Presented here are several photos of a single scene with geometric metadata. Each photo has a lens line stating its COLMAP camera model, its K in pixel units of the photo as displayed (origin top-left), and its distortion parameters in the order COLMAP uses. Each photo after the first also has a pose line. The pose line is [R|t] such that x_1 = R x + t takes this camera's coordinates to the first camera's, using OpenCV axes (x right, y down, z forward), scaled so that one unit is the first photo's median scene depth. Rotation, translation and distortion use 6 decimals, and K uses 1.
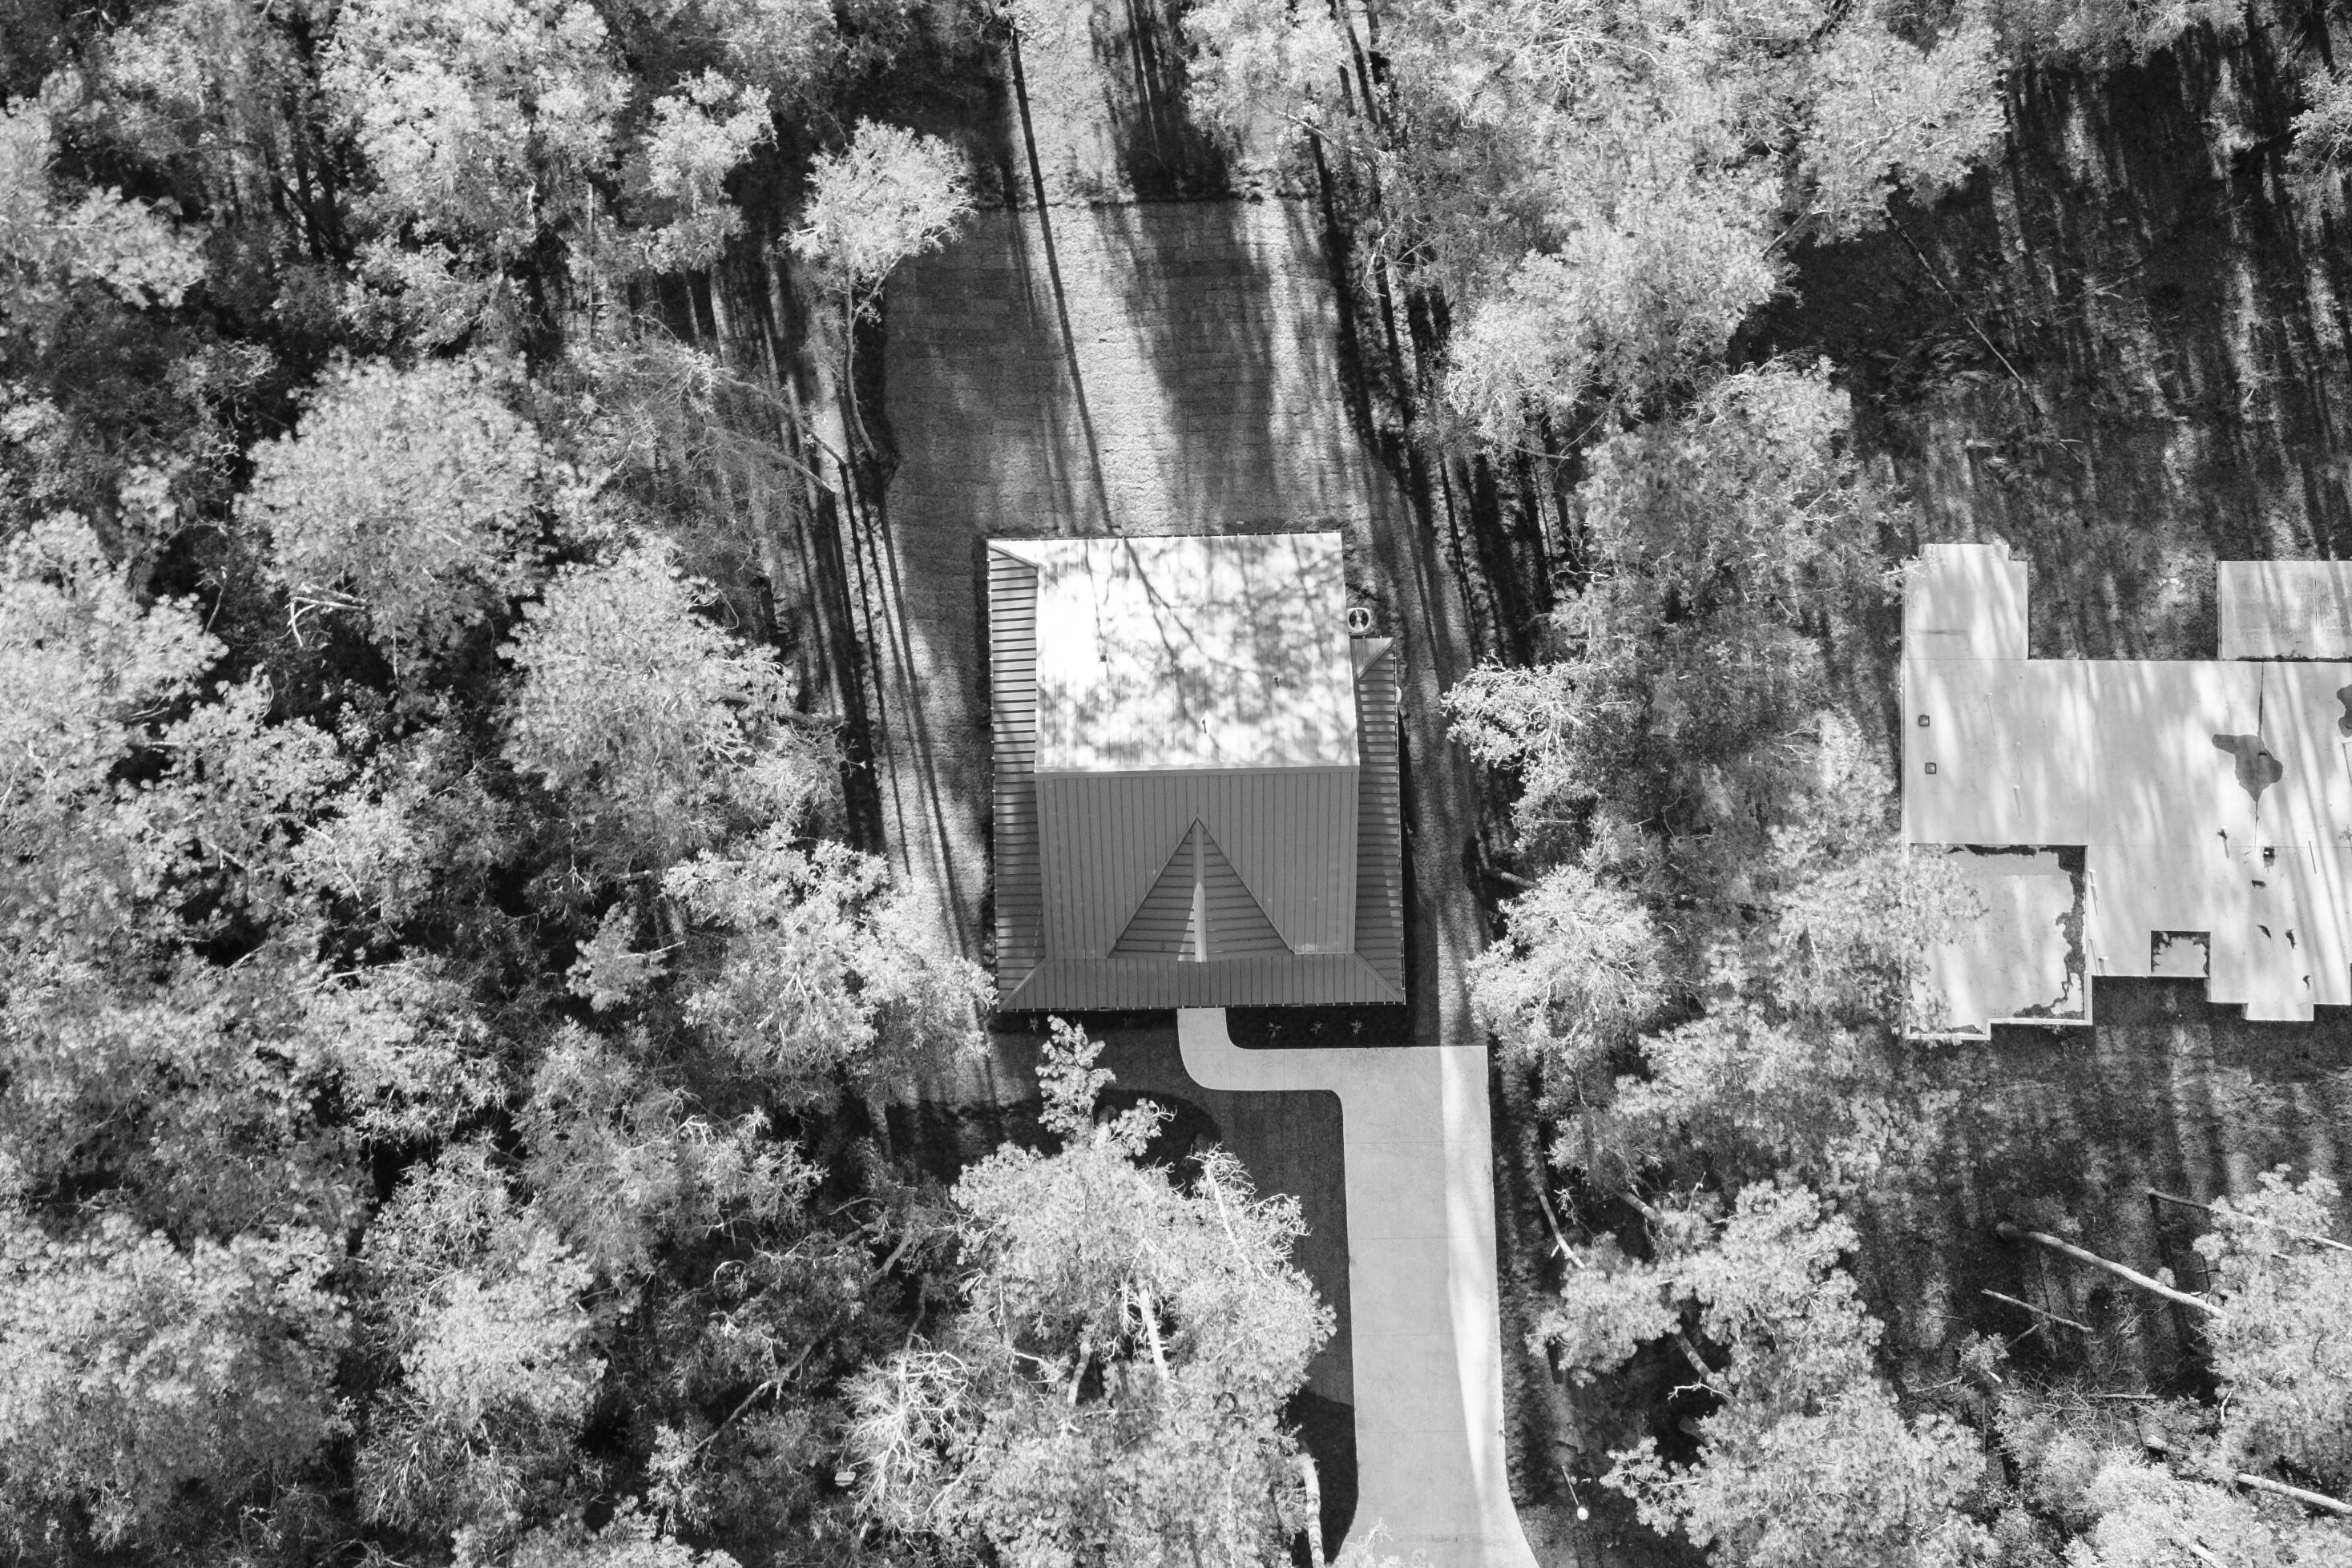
lens RADIAL K [[1624.3, 0, 1176.0], [0, 1624.3, 784.0], [0, 0, 1]] dist [0.012818, 0.000161]
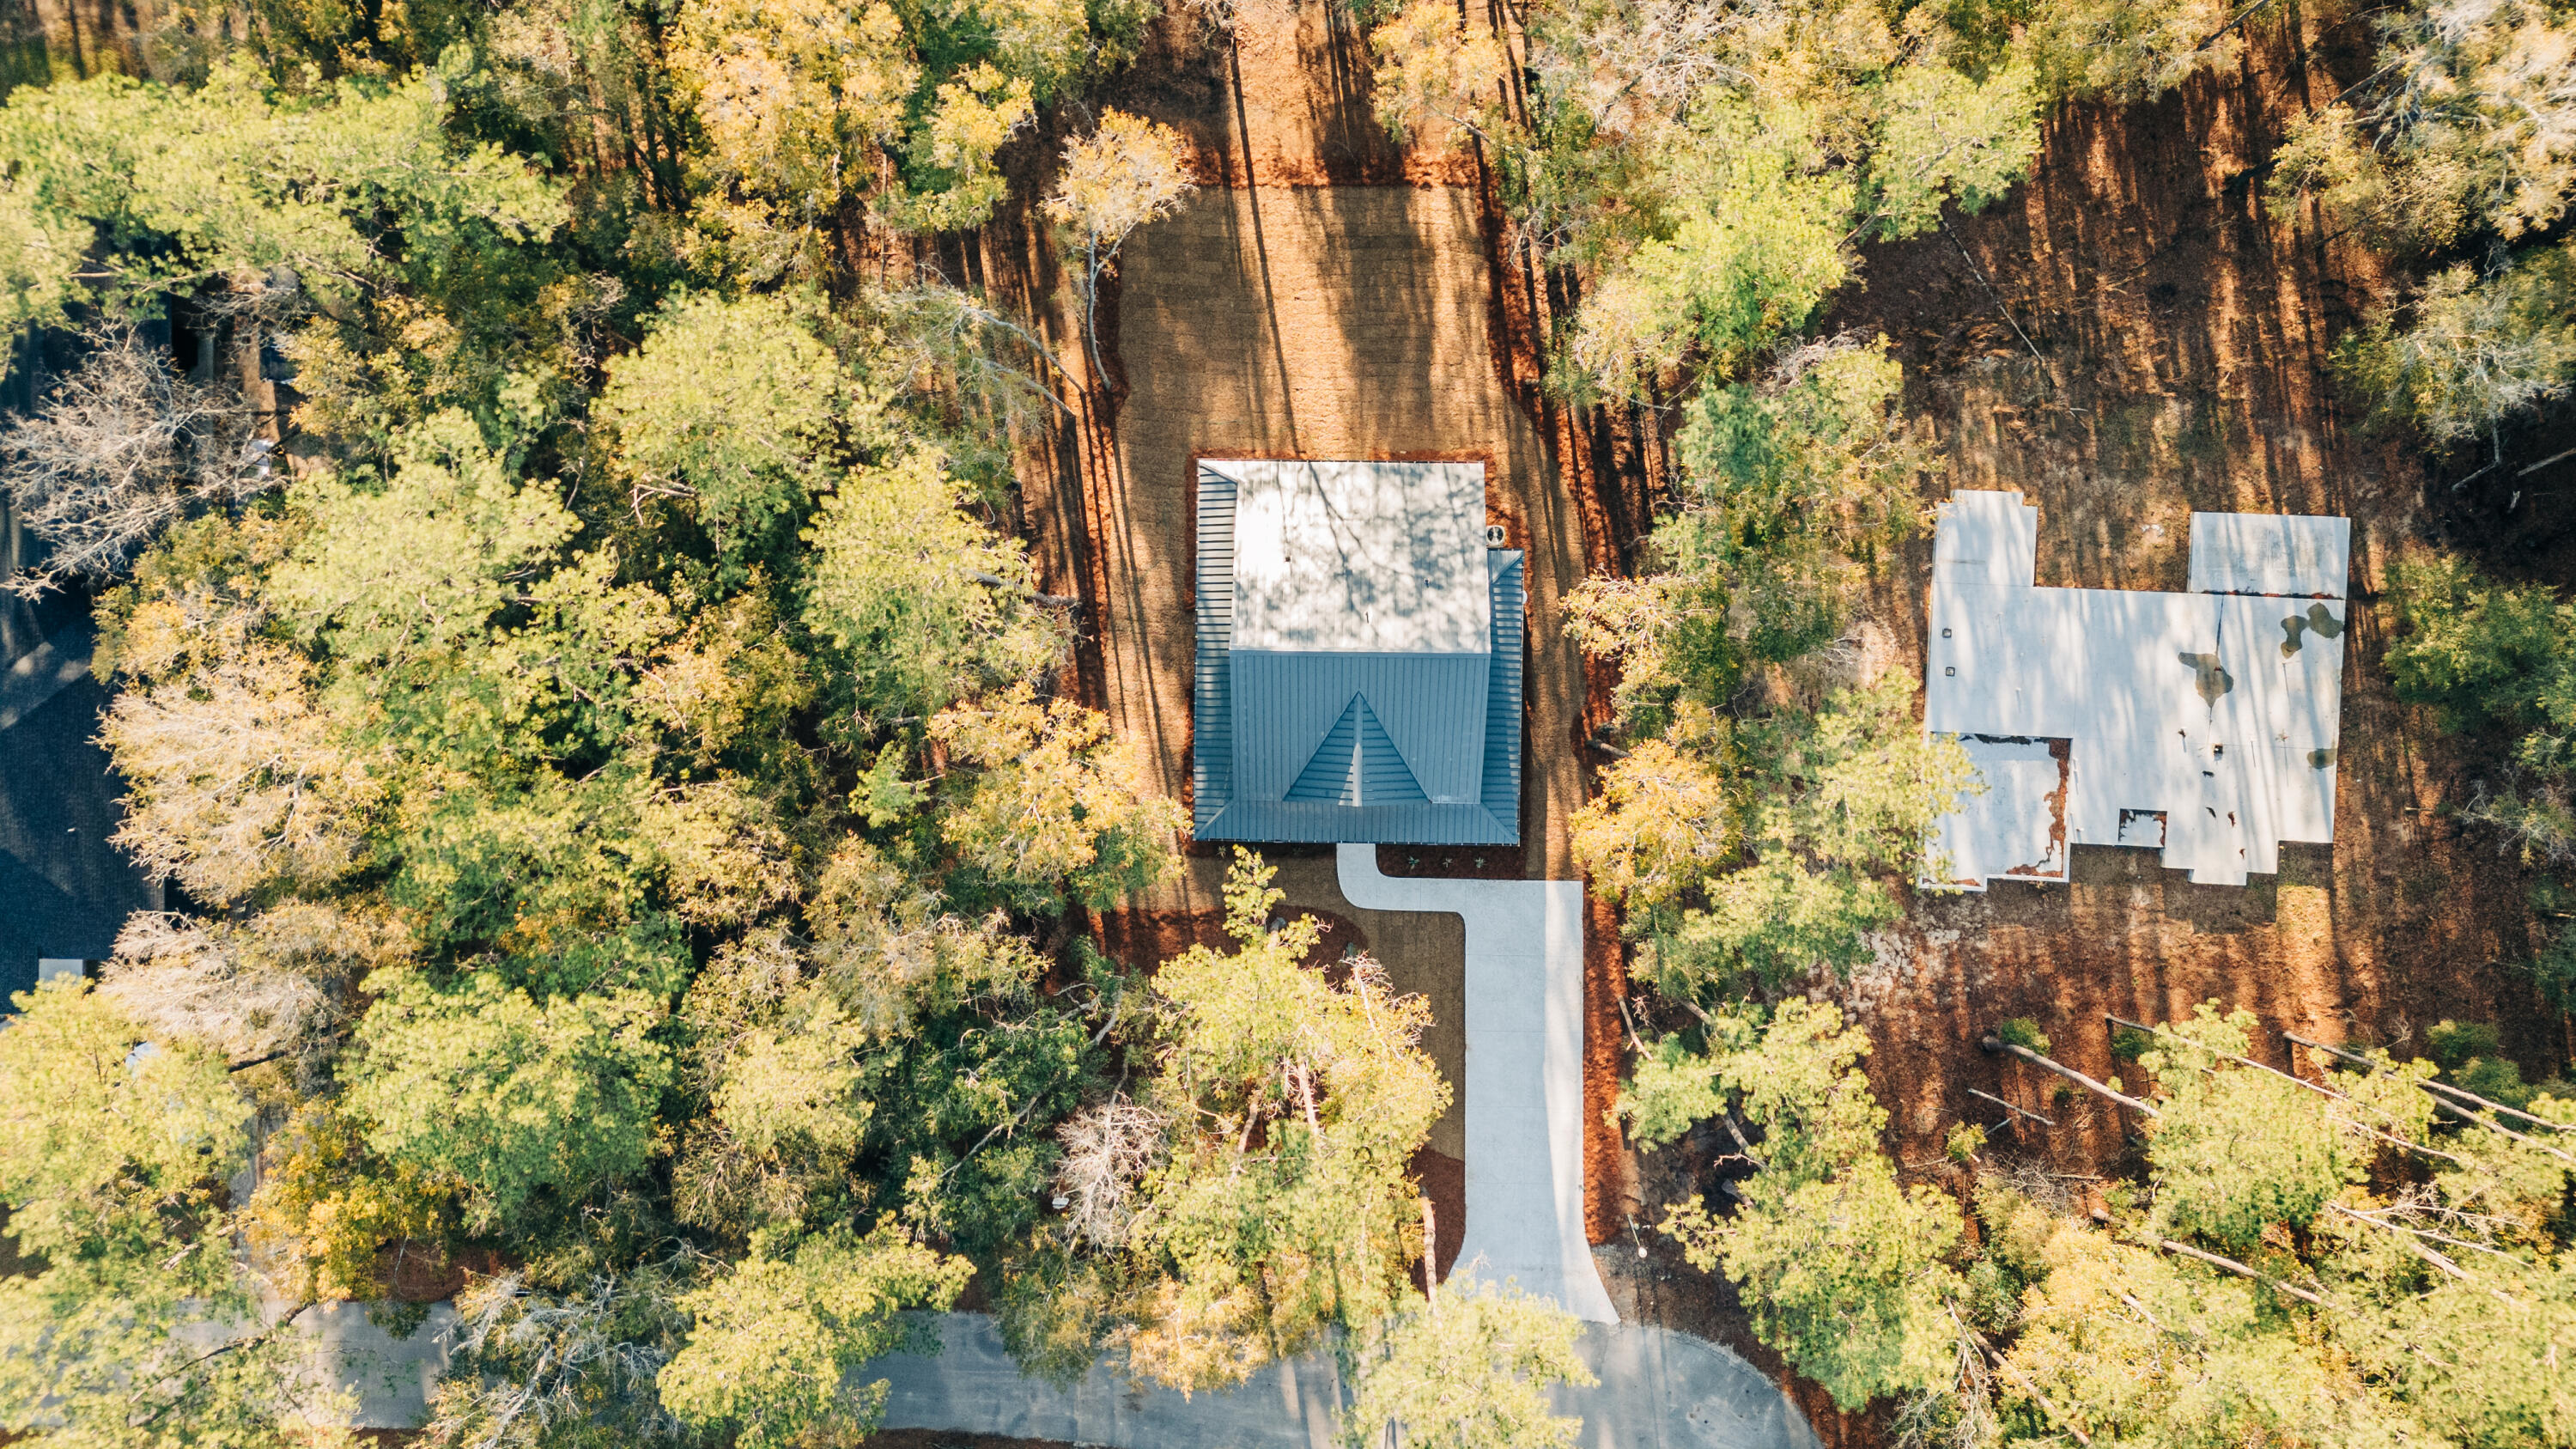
lens RADIAL K [[1787.4, 0, 1288.0], [0, 1787.4, 724.5], [0, 0, 1]] dist [0.094771, -0.002008]
pose [[0.998265, 0.038288, -0.044743, 0.021513], [-0.036551, 0.998570, 0.039004, -0.004687], [0.046172, -0.037301, 0.998237, -0.373384]]
